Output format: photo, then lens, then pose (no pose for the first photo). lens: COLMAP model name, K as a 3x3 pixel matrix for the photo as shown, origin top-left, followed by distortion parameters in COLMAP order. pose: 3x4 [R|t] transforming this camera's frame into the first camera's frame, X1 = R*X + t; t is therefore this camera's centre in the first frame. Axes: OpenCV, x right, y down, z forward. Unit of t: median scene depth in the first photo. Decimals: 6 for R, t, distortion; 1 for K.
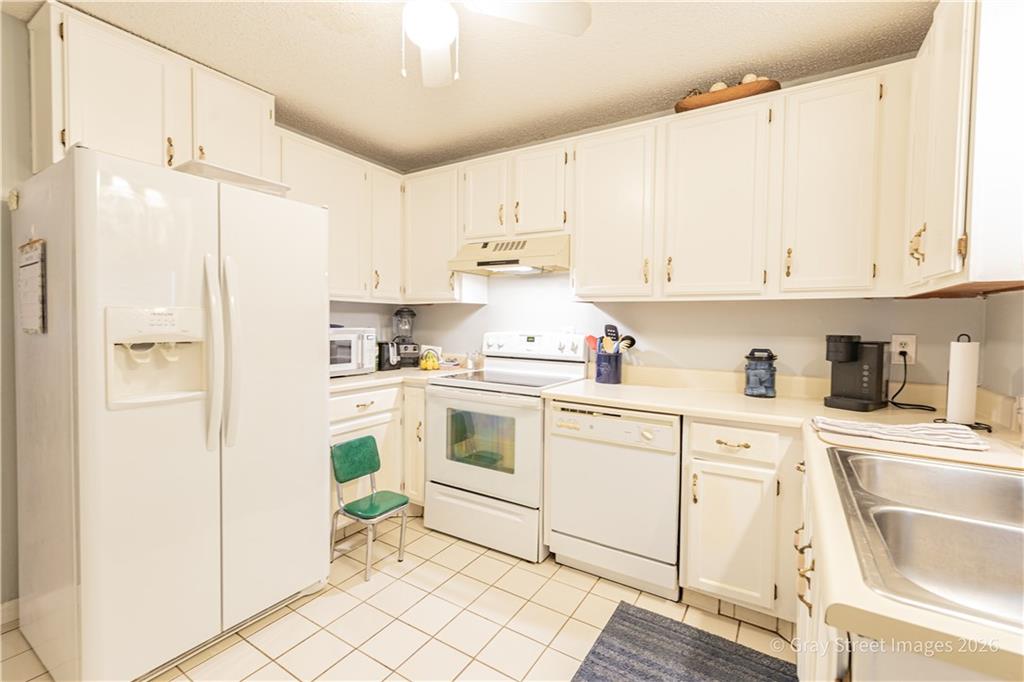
lens RADIAL K [[442.7, 0, 512.0], [0, 442.7, 334.9], [0, 0, 1]] dist [-0.001355, 0.000550]
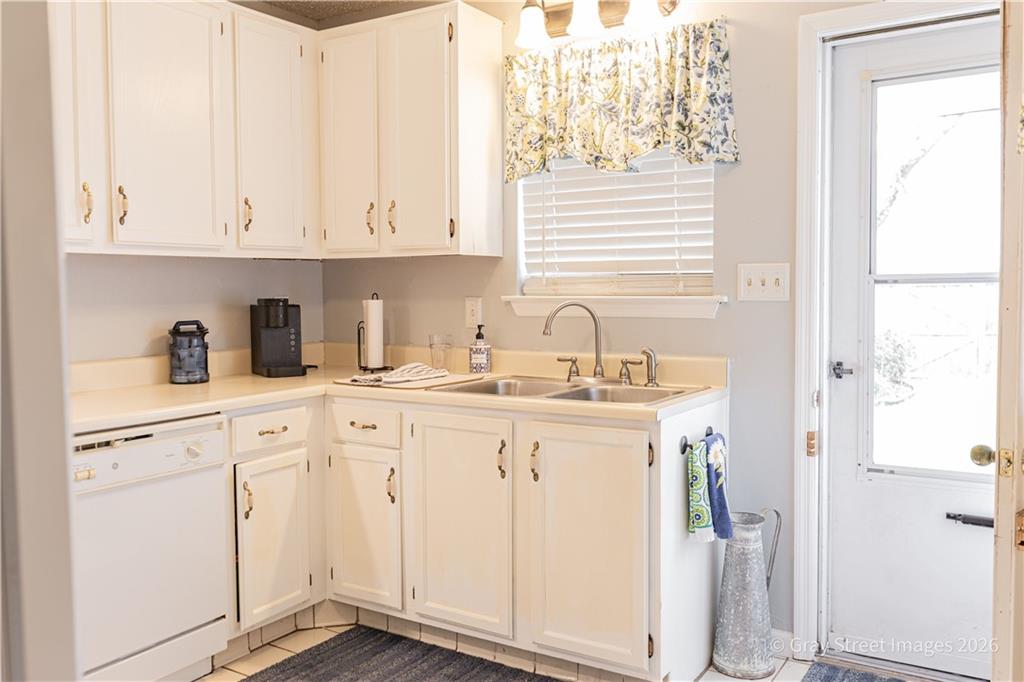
lens RADIAL K [[868.5, 0, 511.7], [0, 868.5, 339.4], [0, 0, 1]] dist [0.000863, 0.002548]
pose [[-0.010171, -0.073165, 0.997268, -1.020392], [0.036687, 0.996621, 0.073492, -0.027708], [-0.999275, 0.037334, -0.007452, 0.501168]]
